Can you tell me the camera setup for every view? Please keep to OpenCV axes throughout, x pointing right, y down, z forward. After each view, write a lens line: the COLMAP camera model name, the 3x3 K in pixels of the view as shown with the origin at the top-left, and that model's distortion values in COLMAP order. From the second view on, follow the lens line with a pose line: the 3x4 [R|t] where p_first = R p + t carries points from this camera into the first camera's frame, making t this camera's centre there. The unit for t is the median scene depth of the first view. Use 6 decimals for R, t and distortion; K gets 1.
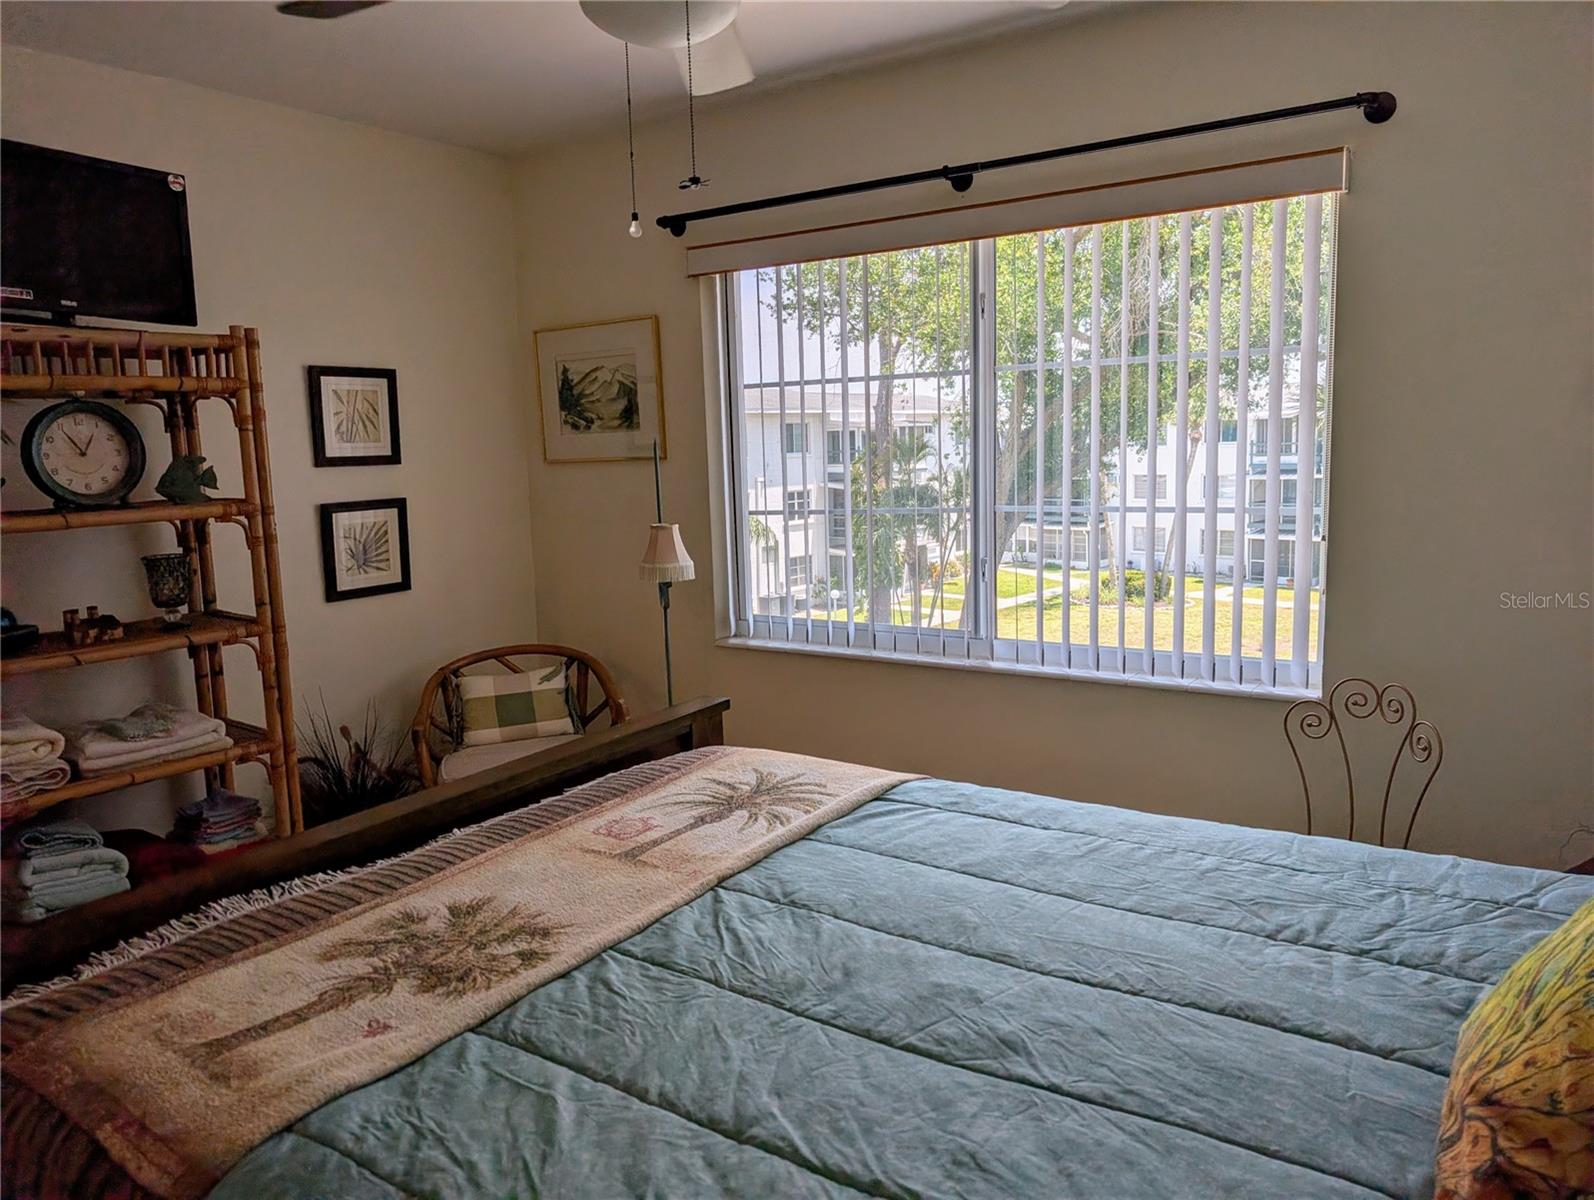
lens RADIAL K [[1135.4, 0, 801.0], [0, 1135.4, 603.2], [0, 0, 1]] dist [0.016269, -0.013834]
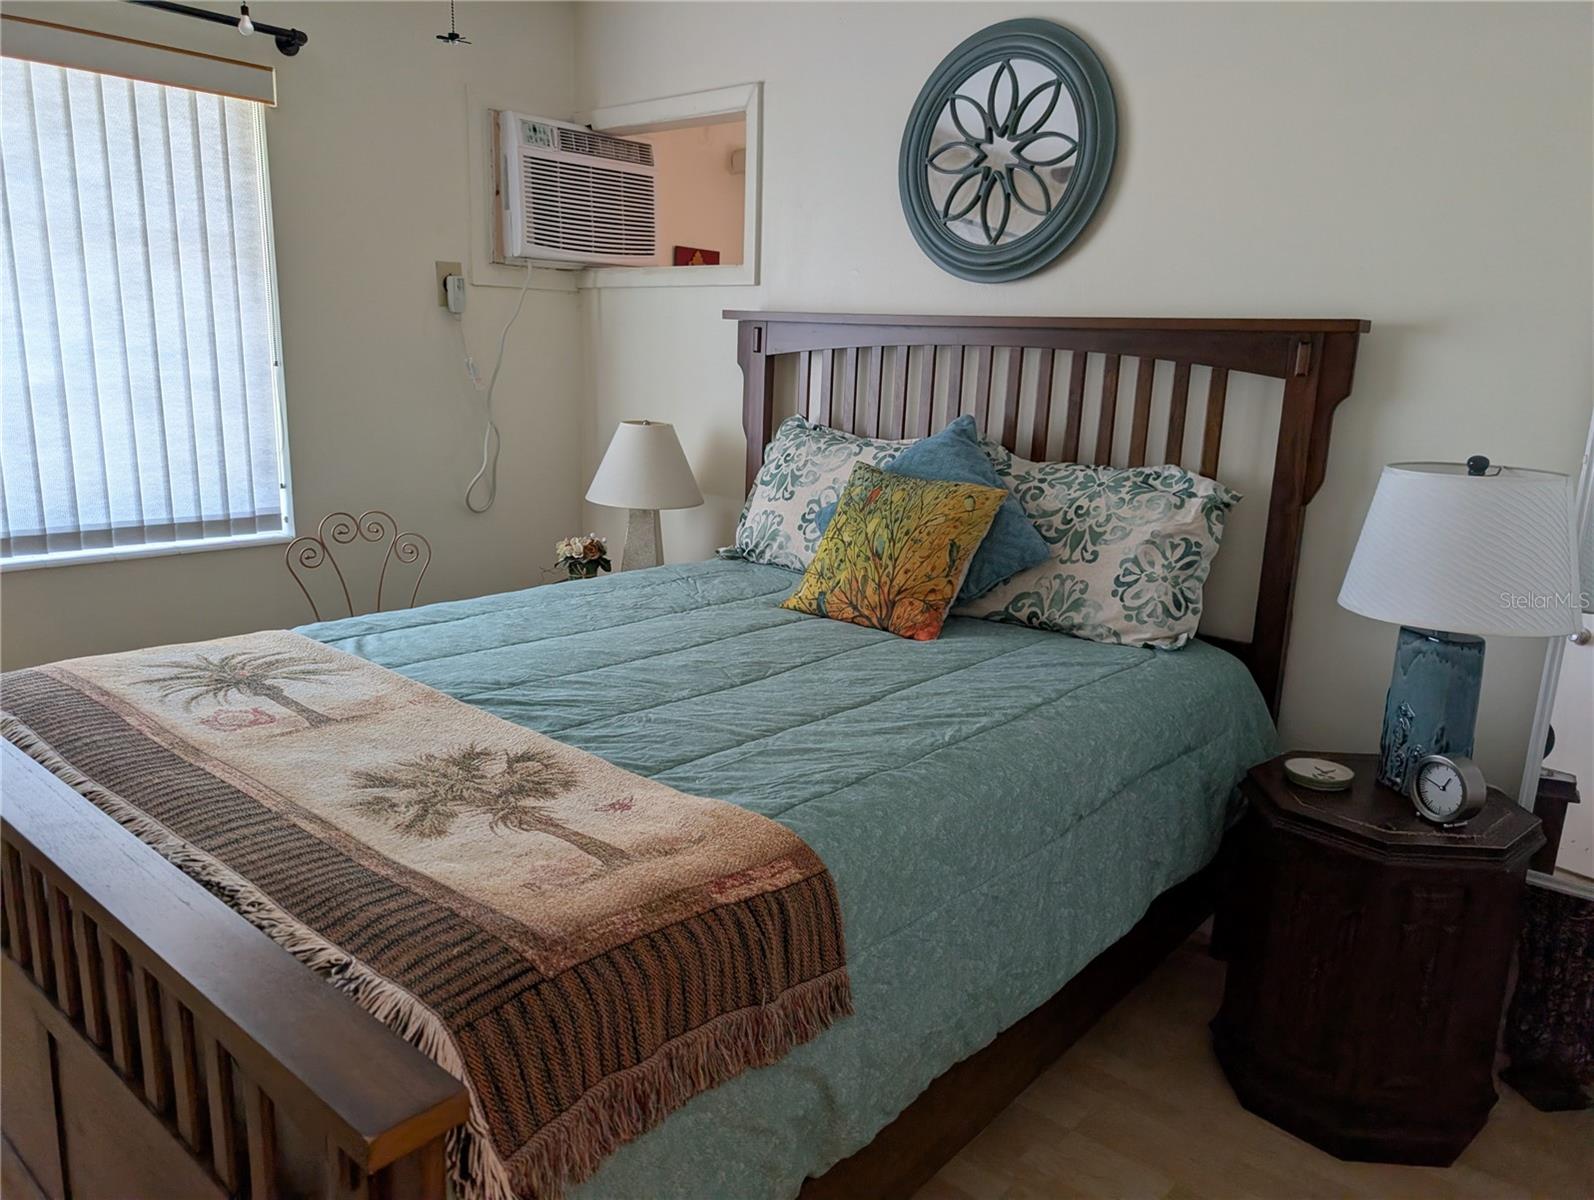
lens RADIAL K [[1135.4, 0, 798.5], [0, 1135.4, 611.6], [0, 0, 1]] dist [0.016269, -0.013834]
pose [[0.120602, -0.187239, 0.974883, -0.923773], [0.108521, 0.978652, 0.174538, 0.009870], [-0.986751, 0.084746, 0.138347, 0.435280]]
